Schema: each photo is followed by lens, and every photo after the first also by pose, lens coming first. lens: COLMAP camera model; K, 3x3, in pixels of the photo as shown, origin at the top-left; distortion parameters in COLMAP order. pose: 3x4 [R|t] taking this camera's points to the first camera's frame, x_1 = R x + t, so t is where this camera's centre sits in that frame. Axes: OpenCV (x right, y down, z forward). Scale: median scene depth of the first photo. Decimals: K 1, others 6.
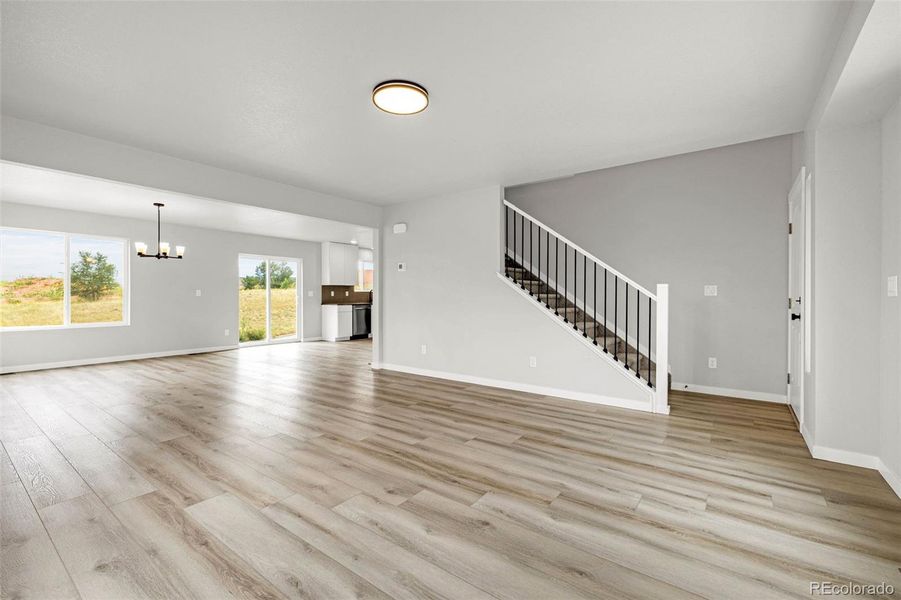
lens RADIAL K [[387.0, 0, 455.0], [0, 387.0, 296.8], [0, 0, 1]] dist [0.001236, 0.000096]
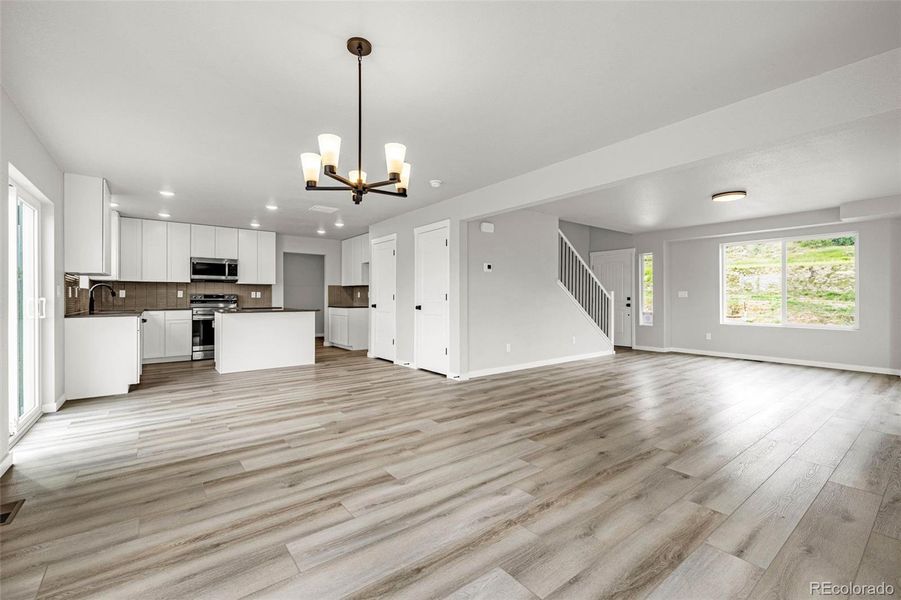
lens RADIAL K [[387.0, 0, 455.0], [0, 387.0, 296.8], [0, 0, 1]] dist [0.001236, 0.000096]
pose [[0.276298, -0.001188, 0.961071, -0.642863], [0.002380, 0.999997, 0.000552, -0.002019], [-0.961069, 0.002135, 0.276300, 0.476404]]
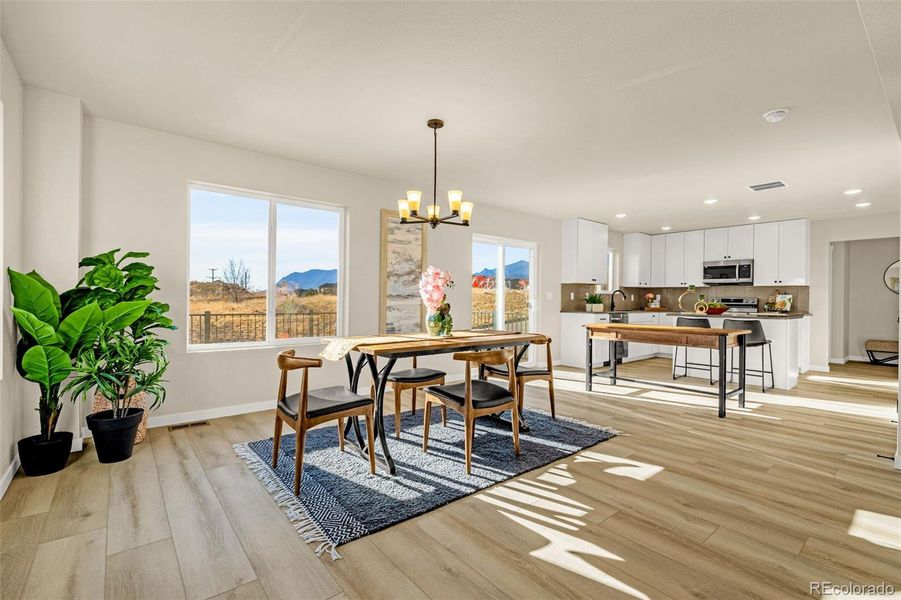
lens RADIAL K [[402.8, 0, 456.0], [0, 402.8, 302.1], [0, 0, 1]] dist [-0.002198, -0.000314]
pose [[0.972074, 0.009058, -0.234501, -0.362325], [-0.008793, 0.999959, 0.002175, 0.002752], [0.234512, -0.000052, 0.972113, 0.281721]]
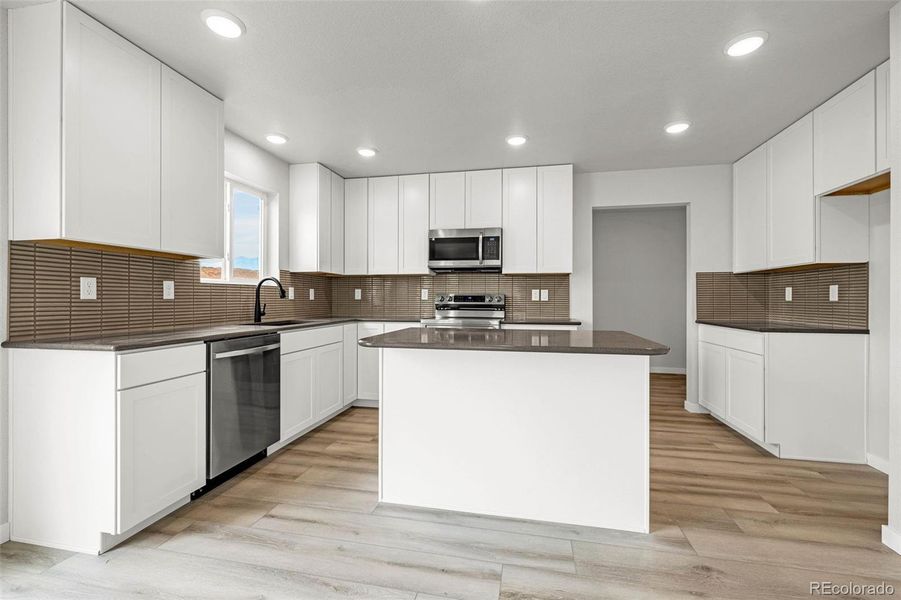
lens RADIAL K [[386.1, 0, 441.6], [0, 386.1, 298.2], [0, 0, 1]] dist [-0.001614, -0.000166]
pose [[0.919761, -0.000385, 0.392479, -0.231041], [0.001380, 0.999997, -0.002254, -0.002438], [-0.392477, 0.002615, 0.919758, 0.763442]]
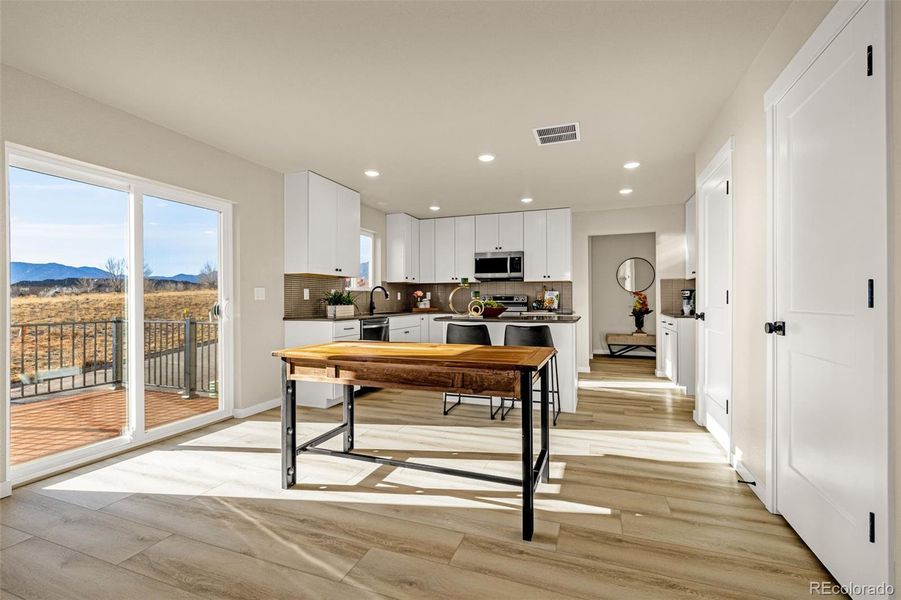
lens RADIAL K [[387.0, 0, 455.0], [0, 387.0, 296.8], [0, 0, 1]] dist [0.001236, 0.000096]
pose [[0.961346, -0.003779, 0.275318, -0.285741], [0.006924, 0.999921, -0.010450, 0.000556], [-0.275257, 0.011952, 0.961296, 0.553318]]
